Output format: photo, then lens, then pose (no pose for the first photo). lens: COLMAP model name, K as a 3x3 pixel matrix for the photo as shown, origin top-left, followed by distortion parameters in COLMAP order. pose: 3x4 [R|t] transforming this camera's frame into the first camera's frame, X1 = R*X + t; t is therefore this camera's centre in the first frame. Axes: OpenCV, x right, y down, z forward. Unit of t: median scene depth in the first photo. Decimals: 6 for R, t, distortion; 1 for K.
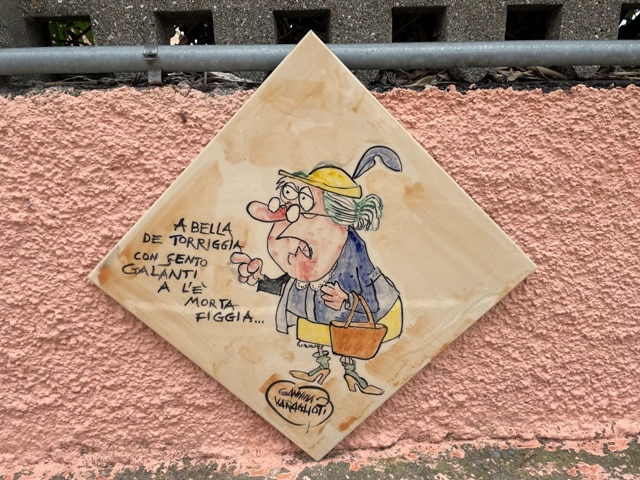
lens RADIAL K [[482.5, 0, 317.8], [0, 482.5, 234.3], [0, 0, 1]] dist [0.091229, -0.122485]
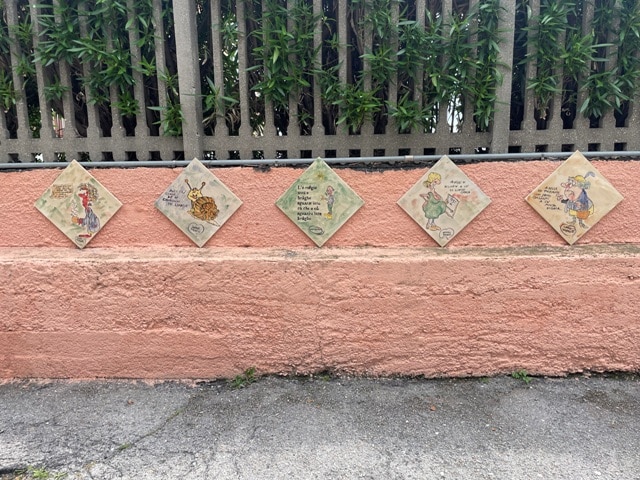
lens RADIAL K [[482.5, 0, 317.8], [0, 482.5, 234.3], [0, 0, 1]] dist [0.091229, -0.122485]
pose [[0.995877, 0.015526, -0.089379, -2.012881], [-0.025223, 0.993787, -0.108406, 0.981388], [0.087141, 0.110214, 0.990081, -3.803371]]
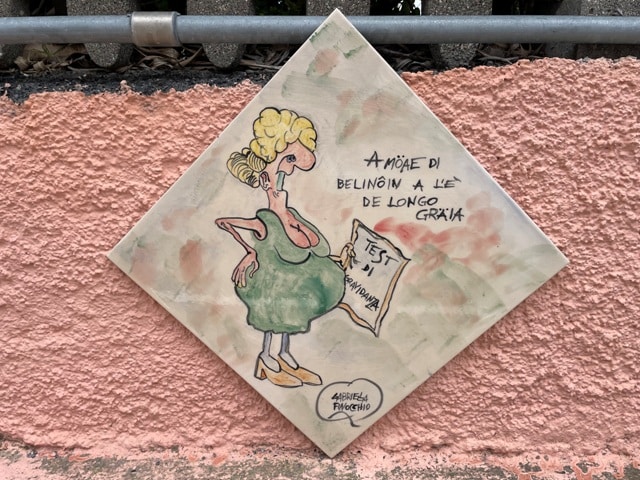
lens RADIAL K [[482.5, 0, 317.8], [0, 482.5, 234.3], [0, 0, 1]] dist [0.091229, -0.122485]
pose [[0.998274, 0.034438, -0.047570, -1.203521], [-0.036775, 0.998113, -0.049172, 0.122179], [0.045786, 0.050837, 0.997657, 0.008797]]
